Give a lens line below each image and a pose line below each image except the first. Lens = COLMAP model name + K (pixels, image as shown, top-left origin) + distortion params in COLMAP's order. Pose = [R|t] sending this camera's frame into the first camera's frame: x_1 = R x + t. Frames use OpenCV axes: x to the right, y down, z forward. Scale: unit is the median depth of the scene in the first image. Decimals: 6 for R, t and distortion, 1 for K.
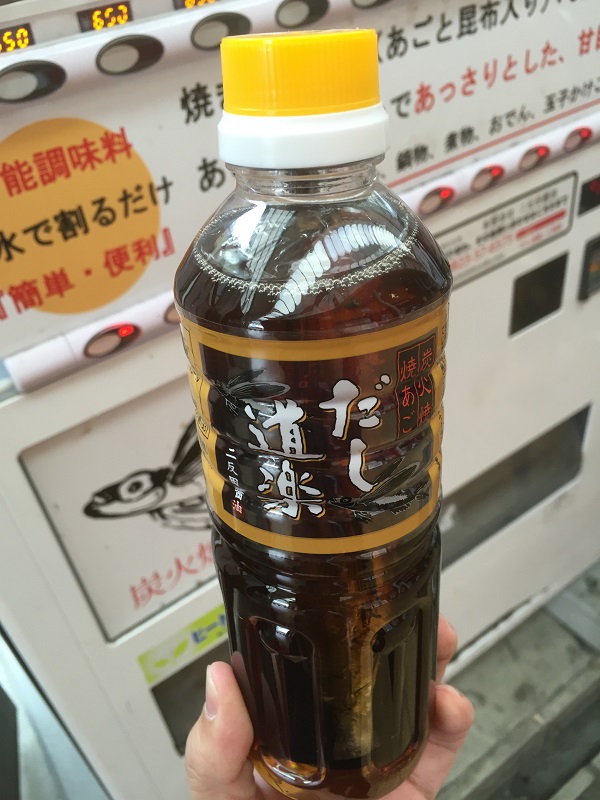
lens RADIAL K [[693.9, 0, 299.7], [0, 693.9, 400.8], [0, 0, 1]] dist [0.010240, -0.034277]
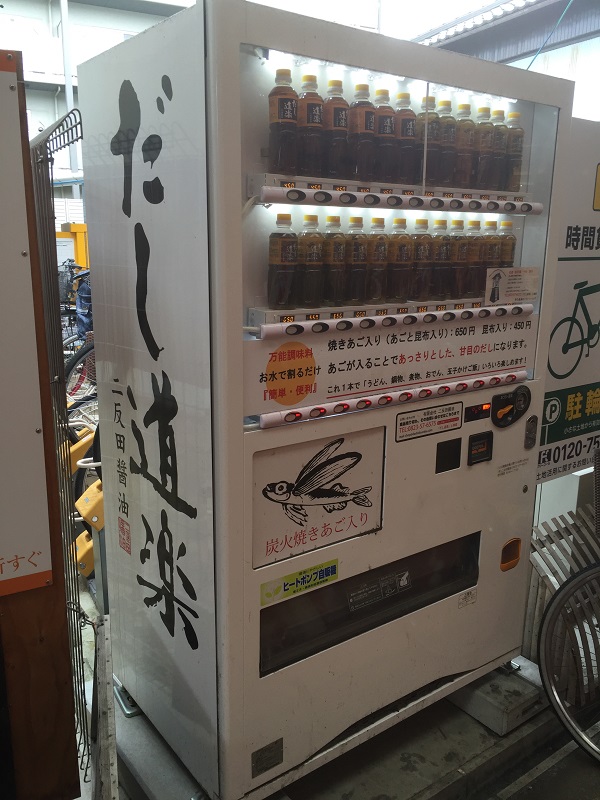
lens RADIAL K [[693.9, 0, 299.1], [0, 693.9, 401.0], [0, 0, 1]] dist [0.010240, -0.034277]
pose [[0.991920, 0.112166, 0.059280, -0.339943], [-0.075159, 0.895976, -0.437697, 0.869366], [-0.102208, 0.429705, 0.897166, -1.239132]]
